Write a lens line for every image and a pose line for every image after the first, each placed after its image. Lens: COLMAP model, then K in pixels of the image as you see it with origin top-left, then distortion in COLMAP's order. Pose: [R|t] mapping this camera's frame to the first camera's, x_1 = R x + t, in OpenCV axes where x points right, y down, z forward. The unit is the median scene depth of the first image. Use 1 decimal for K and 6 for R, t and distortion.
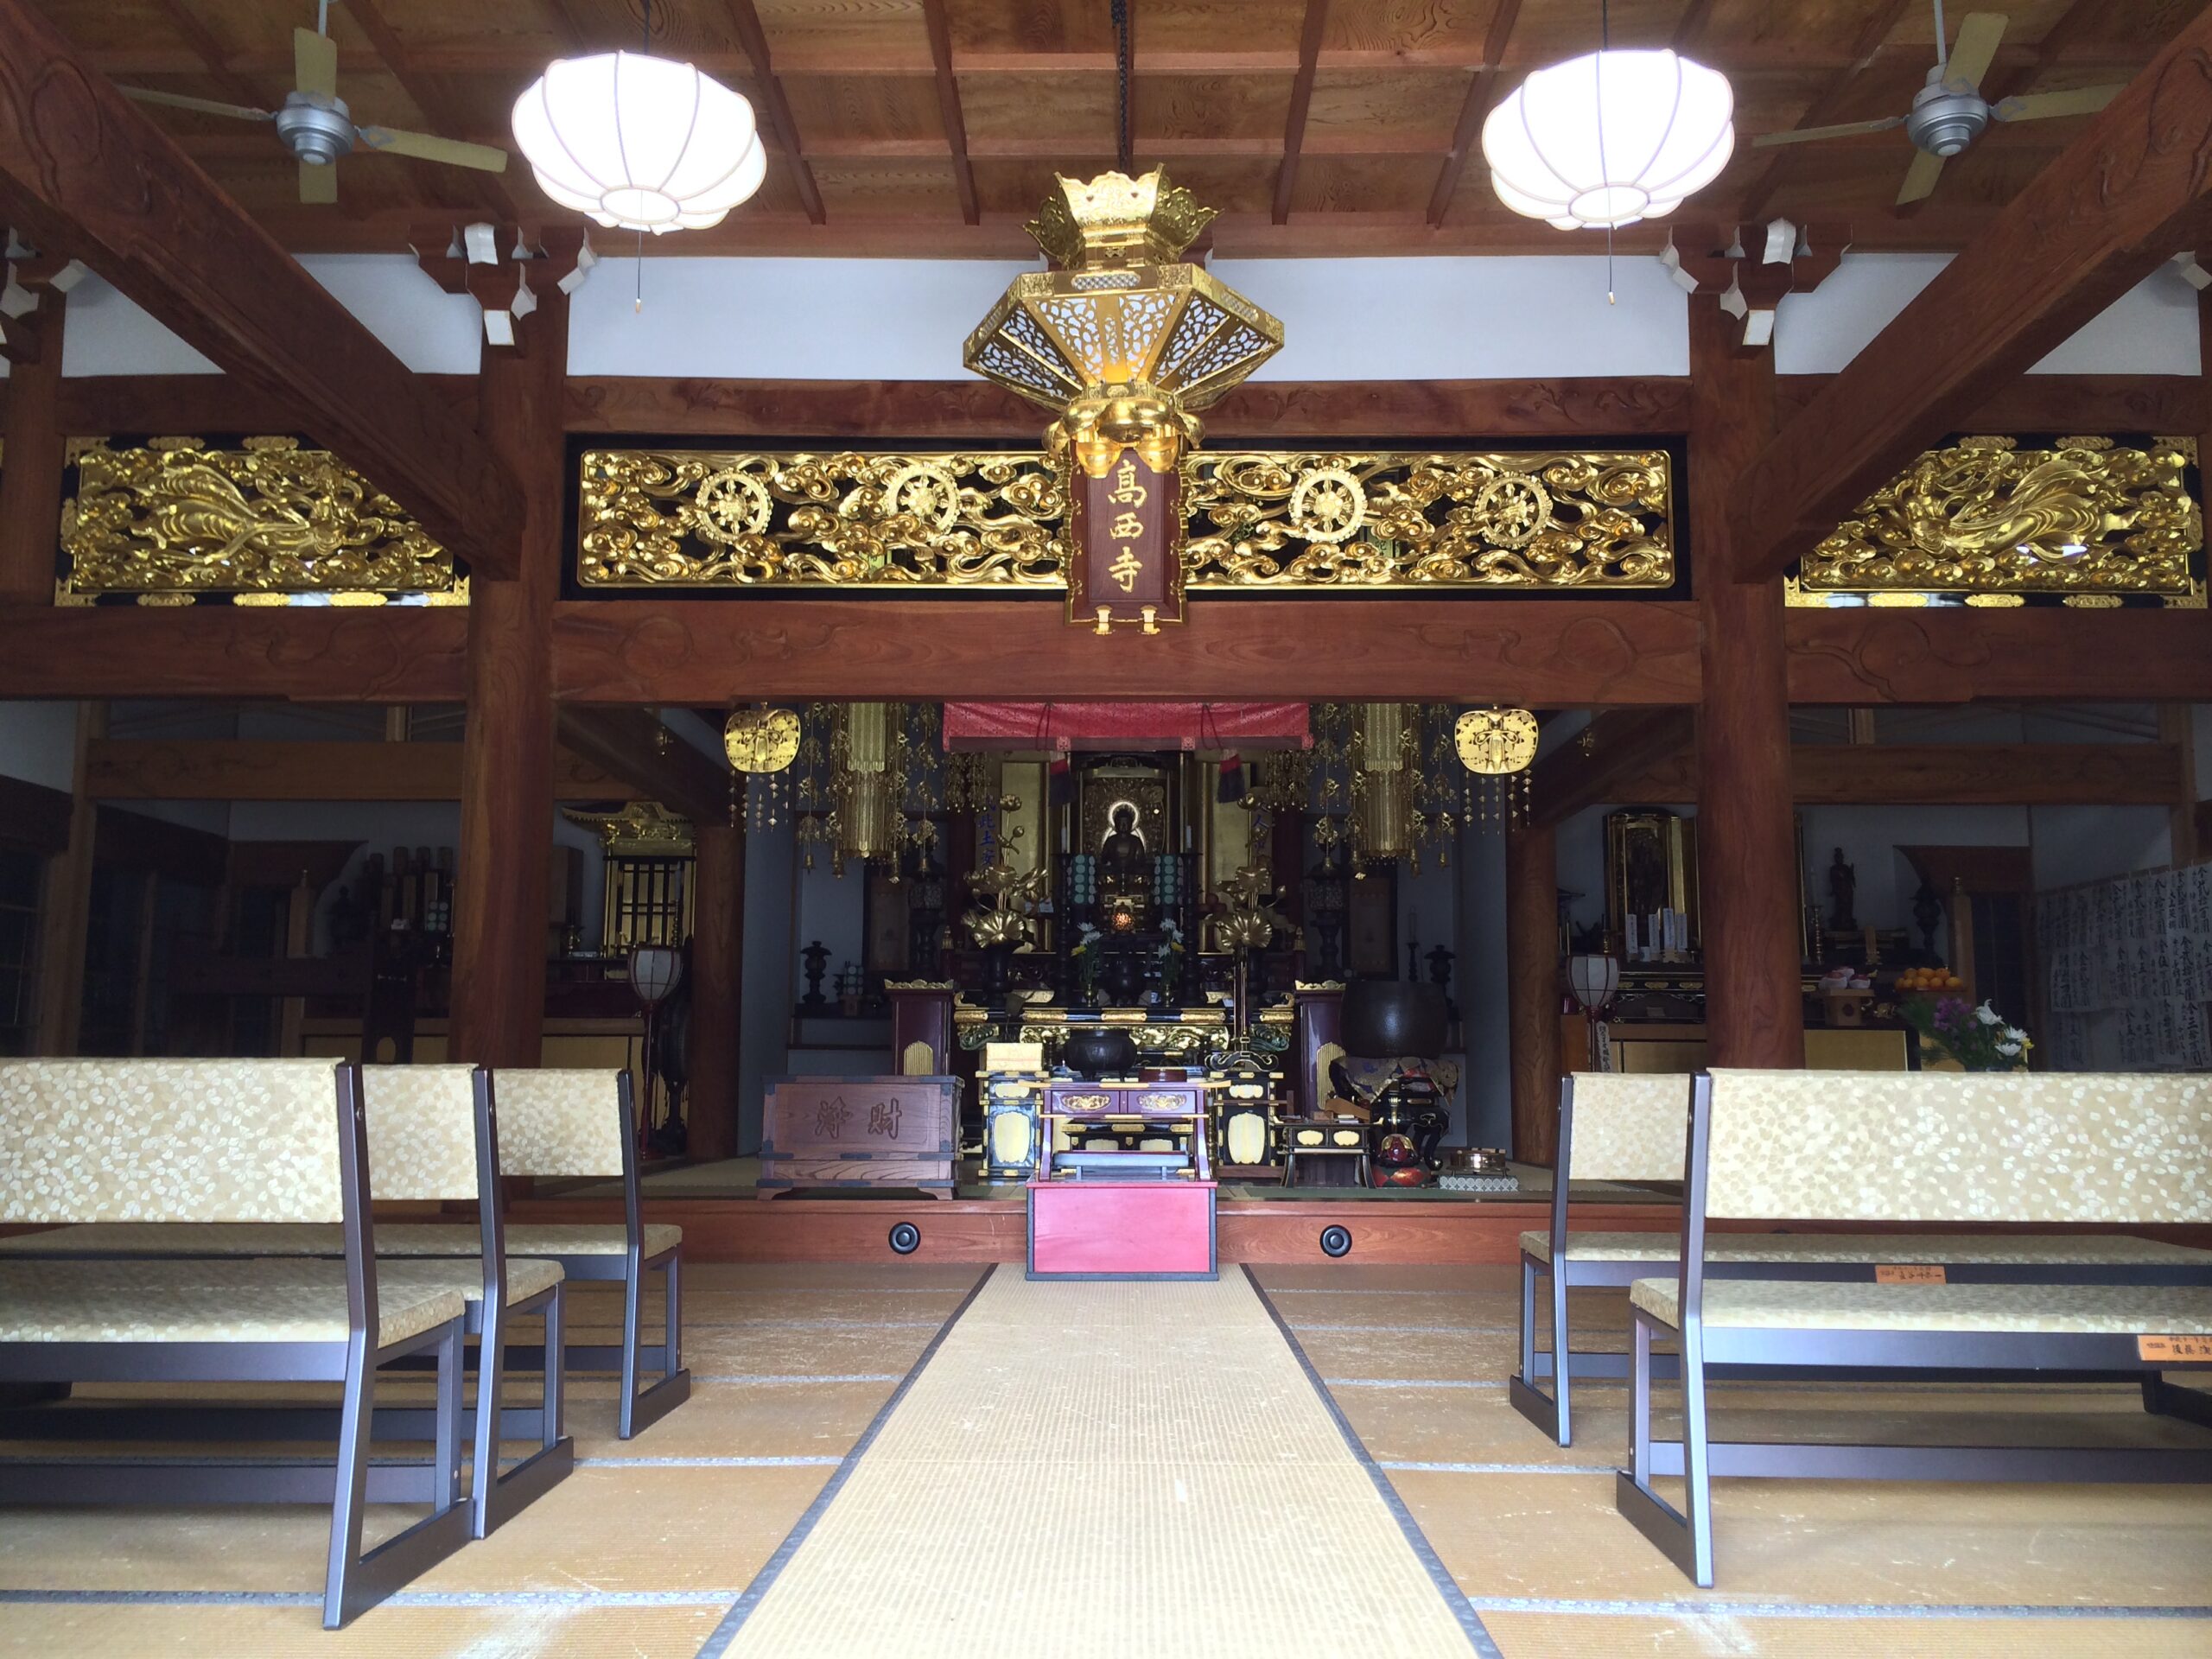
lens RADIAL K [[1879.2, 0, 1106.1], [0, 1879.2, 825.6], [0, 0, 1]] dist [0.071645, -0.072440]
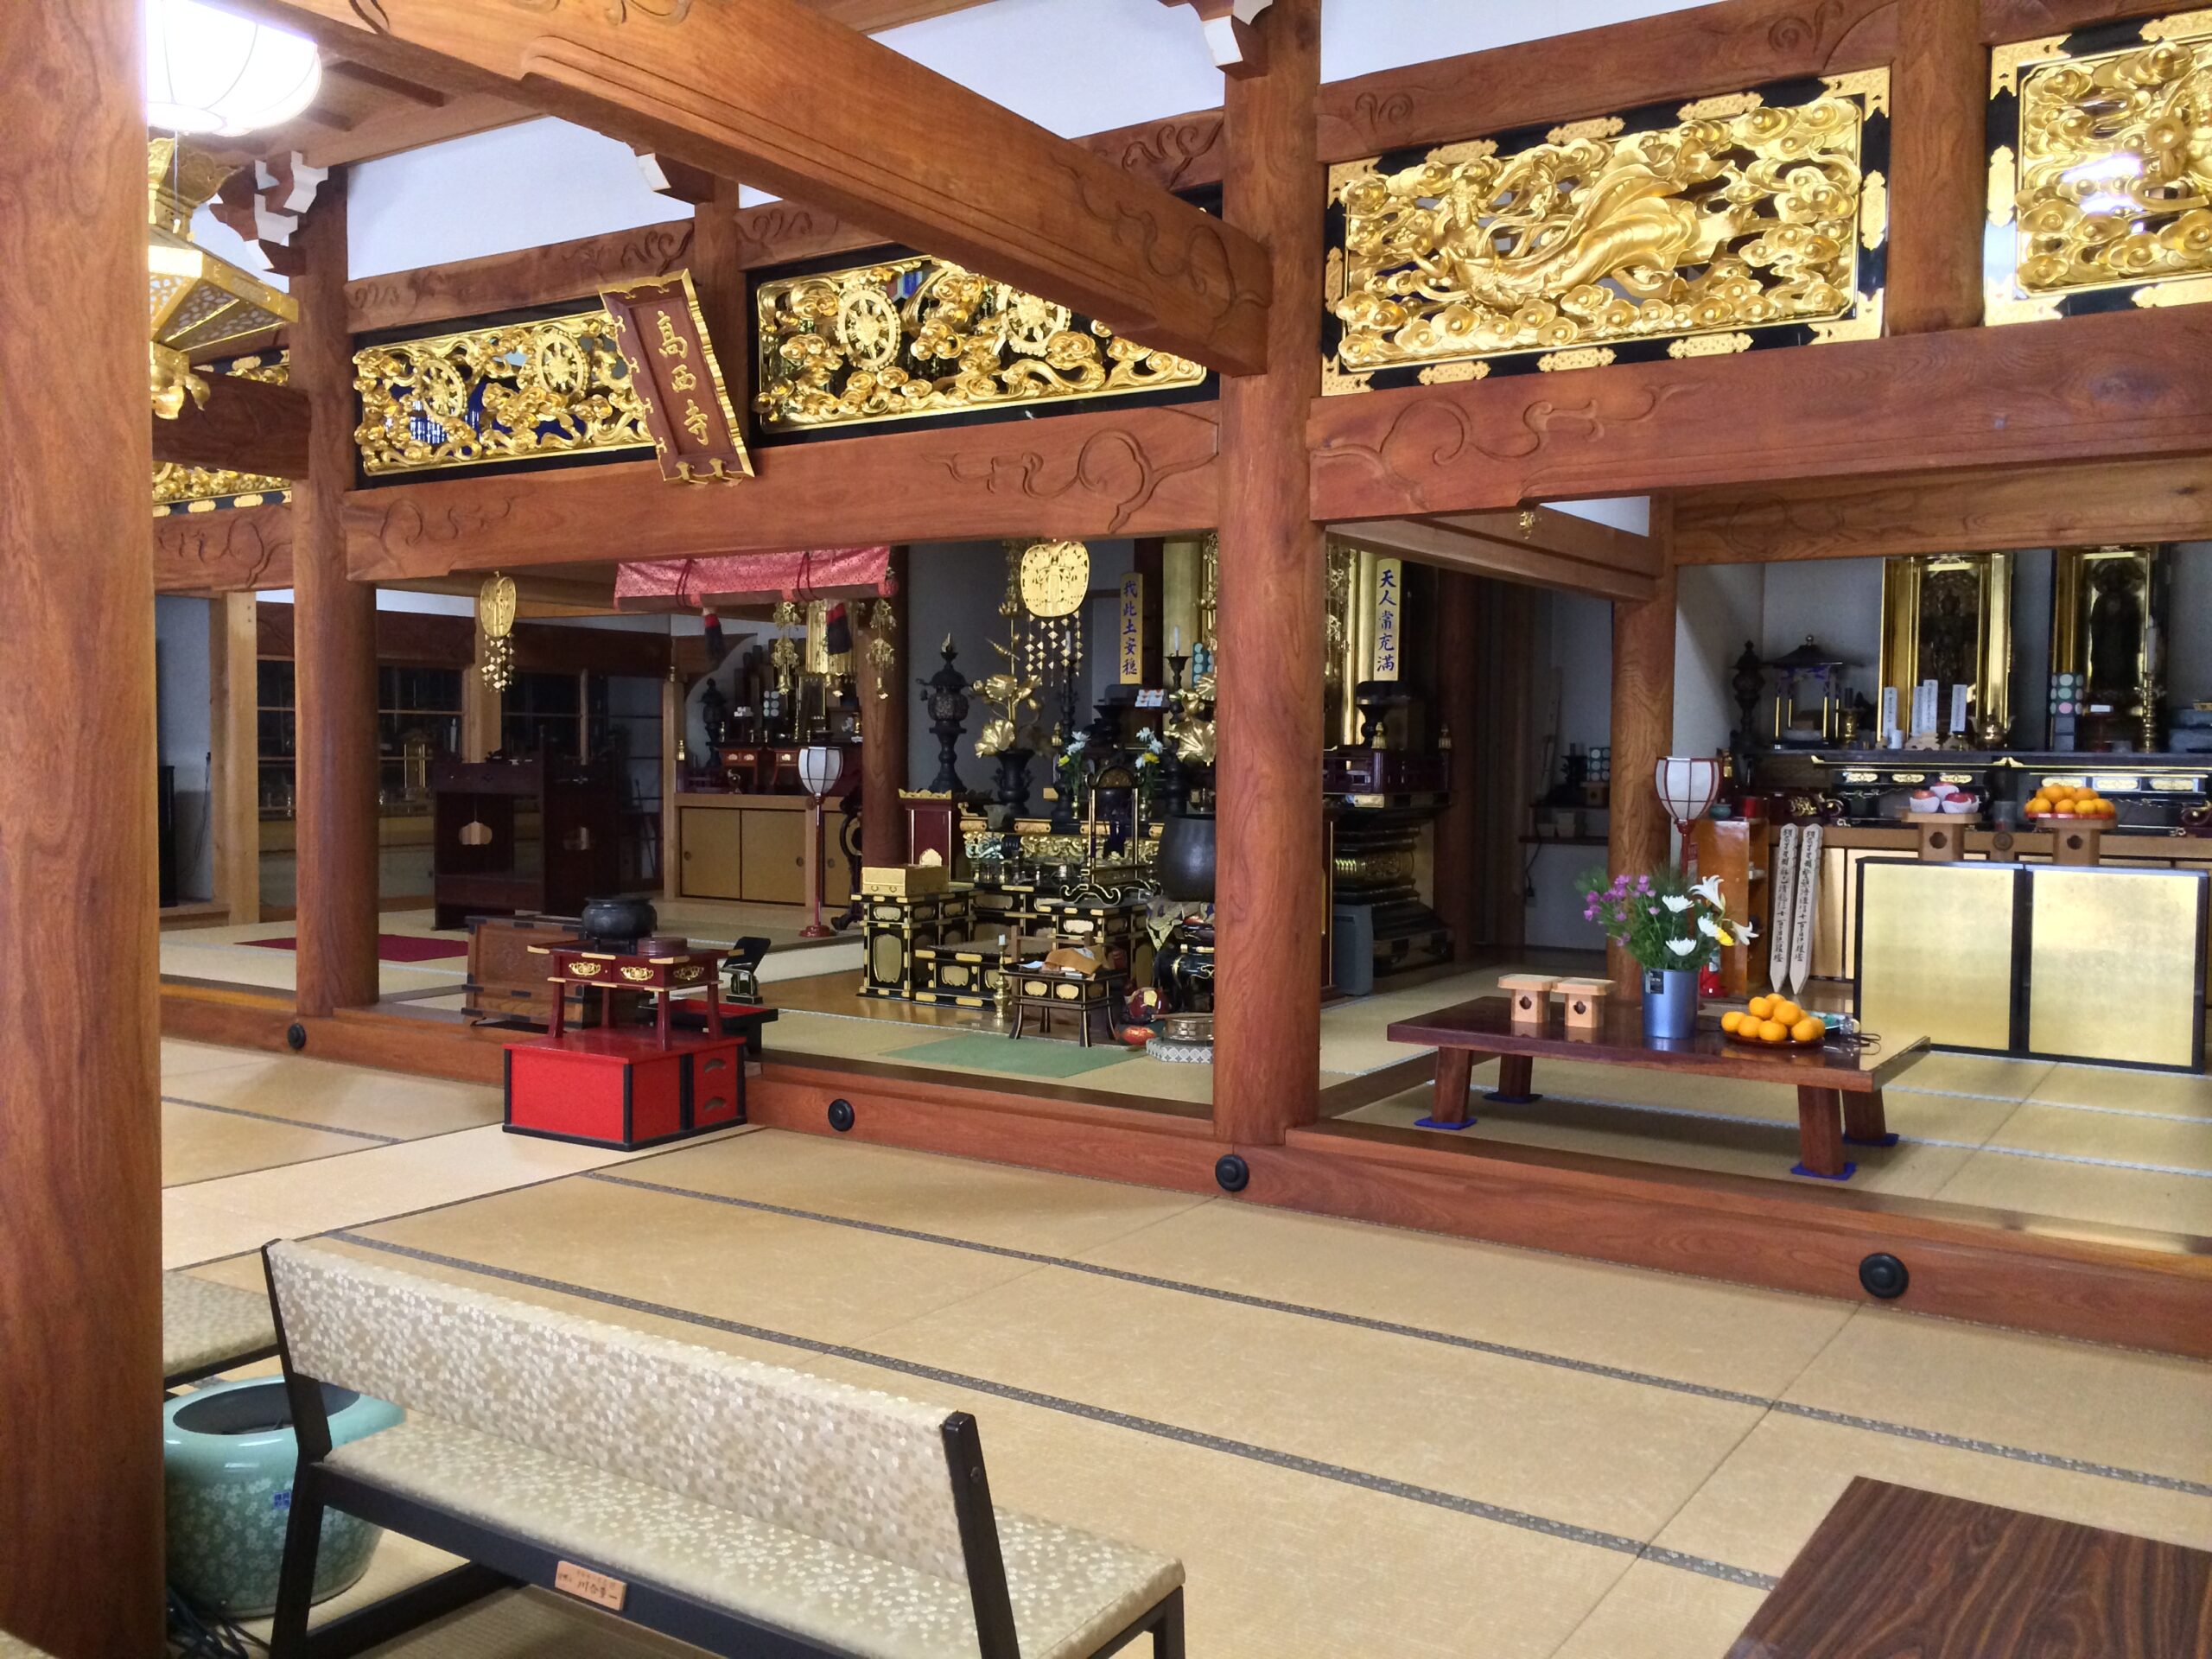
lens RADIAL K [[1879.2, 0, 1096.9], [0, 1879.2, 830.8], [0, 0, 1]] dist [0.071645, -0.072440]
pose [[0.844011, 0.025961, -0.535697, 0.698860], [0.067546, 0.985729, 0.154193, -0.063093], [0.532056, -0.166325, 0.830213, 0.258611]]
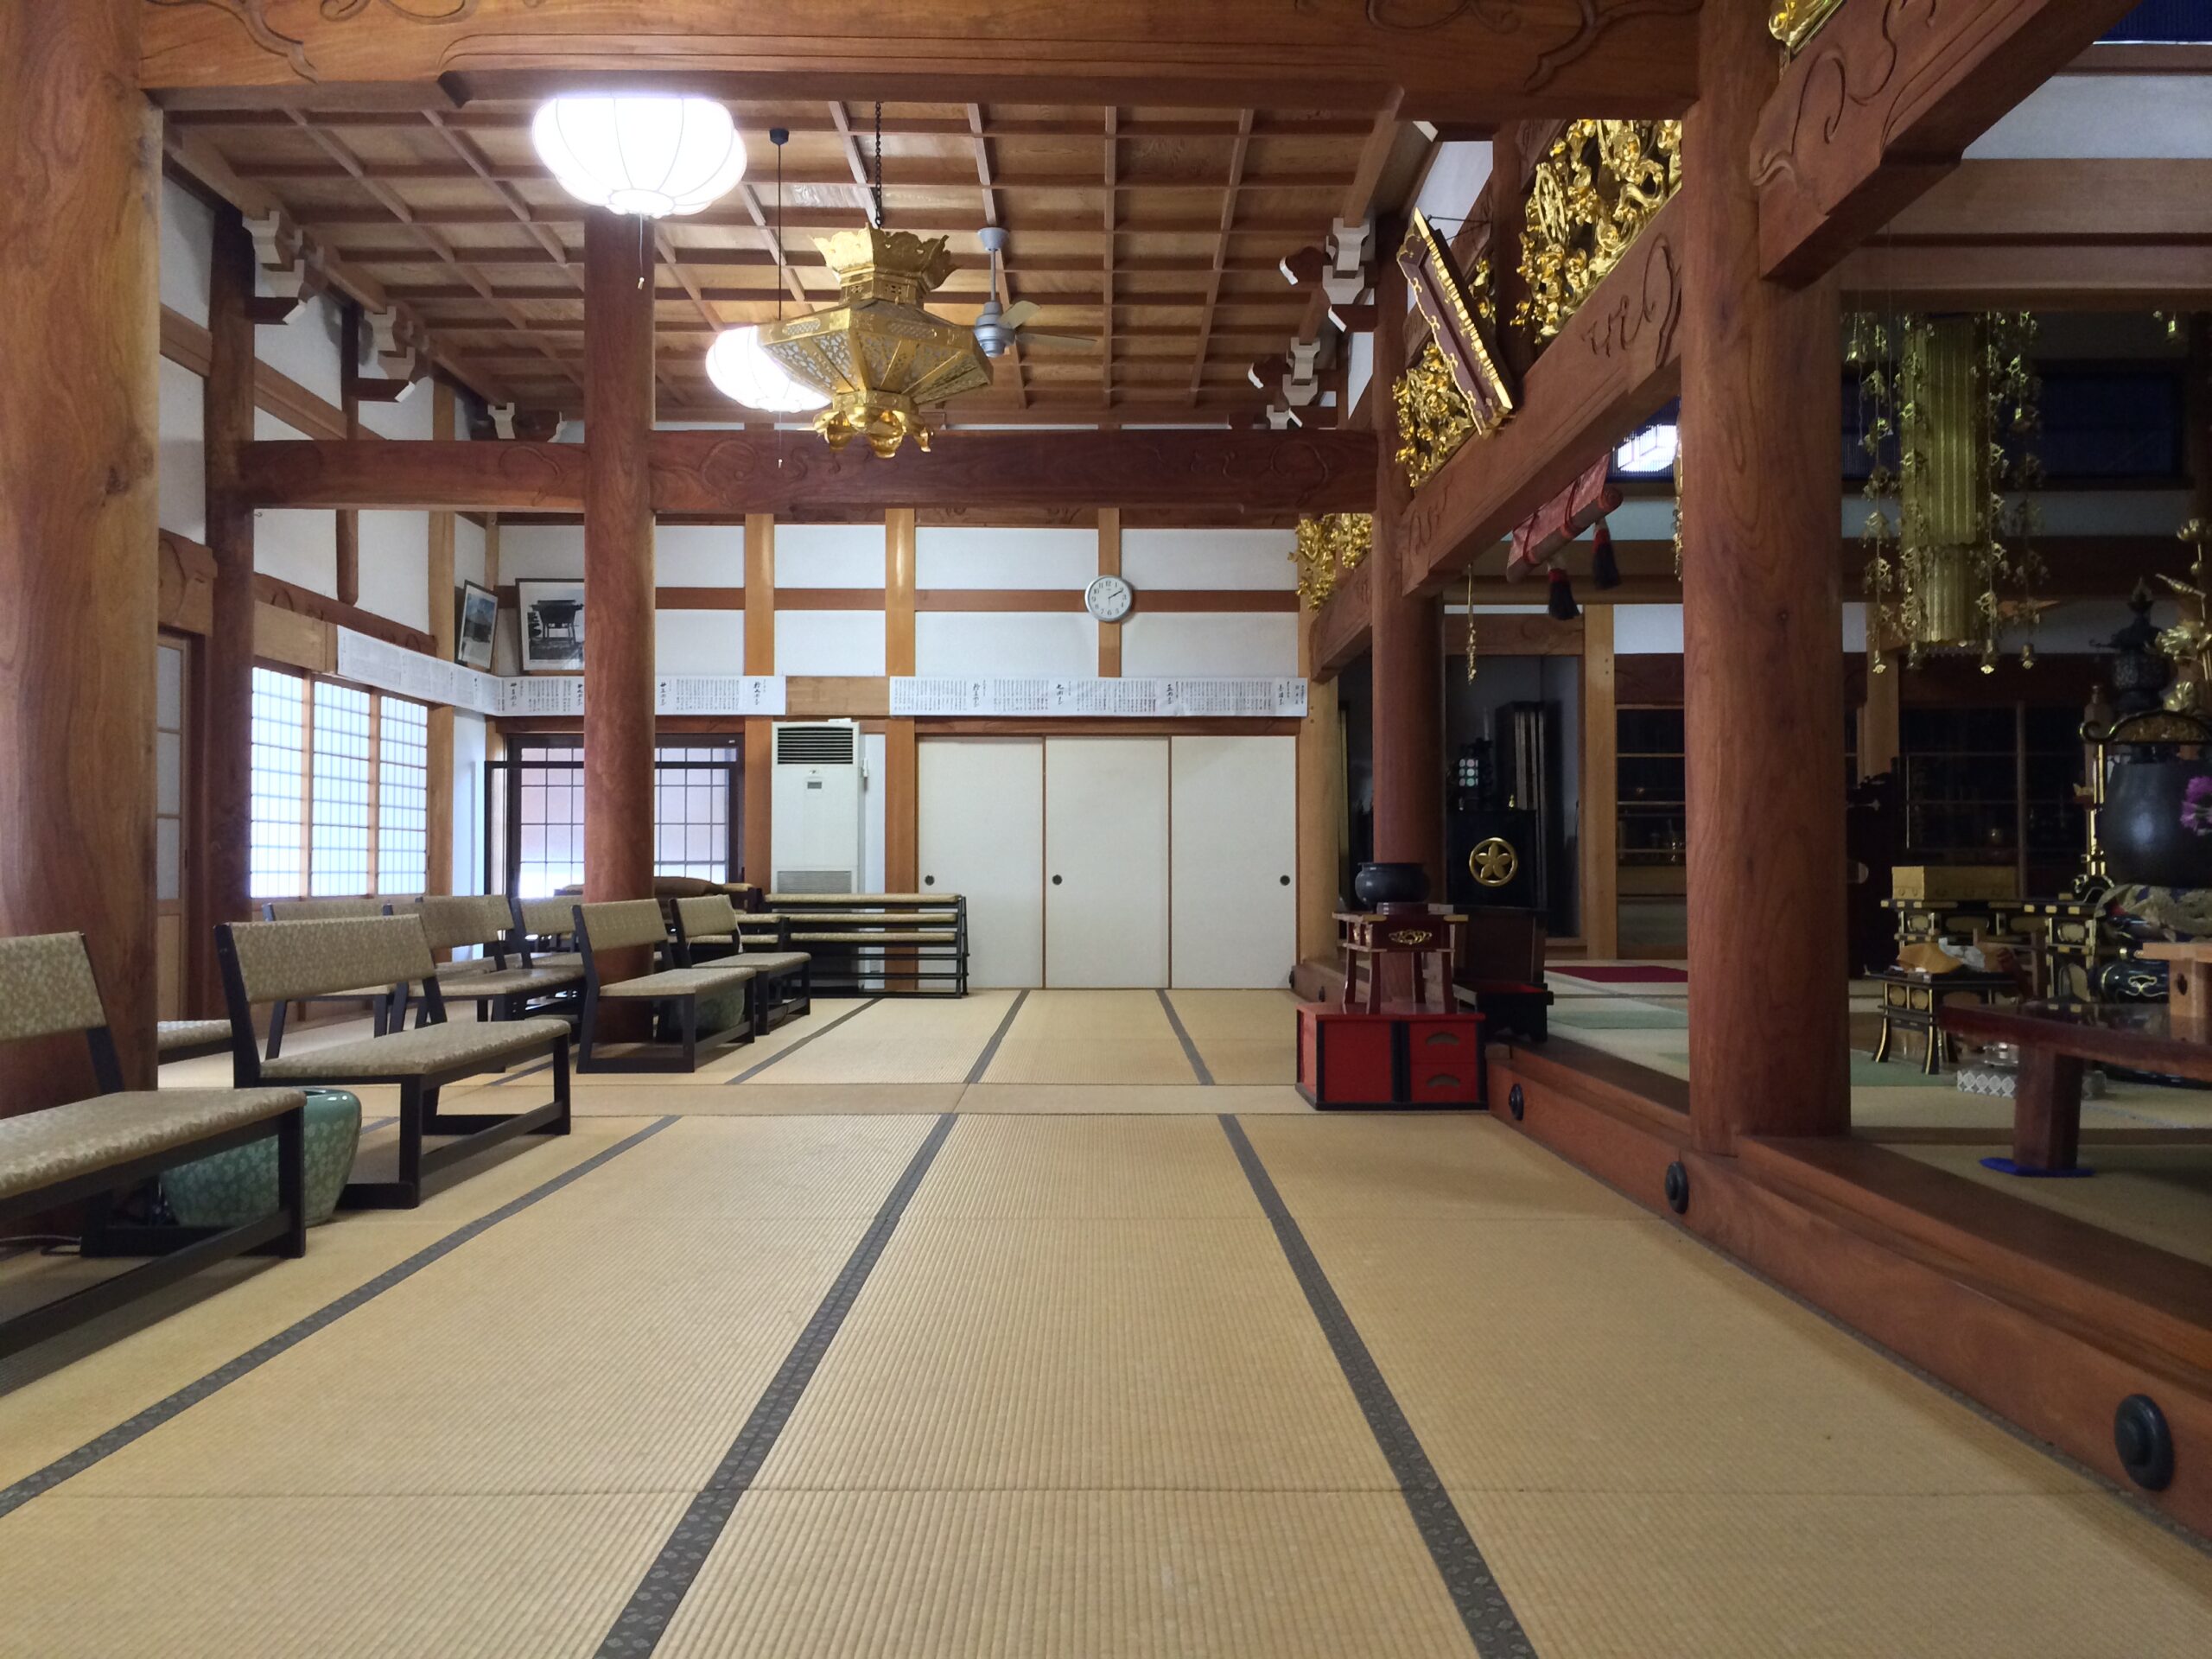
lens RADIAL K [[1879.2, 0, 1096.1], [0, 1879.2, 832.8], [0, 0, 1]] dist [0.071645, -0.072440]
pose [[0.014835, -0.027713, -0.999506, 0.912696], [0.132819, 0.990812, -0.025500, 0.091628], [0.991029, -0.132375, 0.018379, 0.761034]]
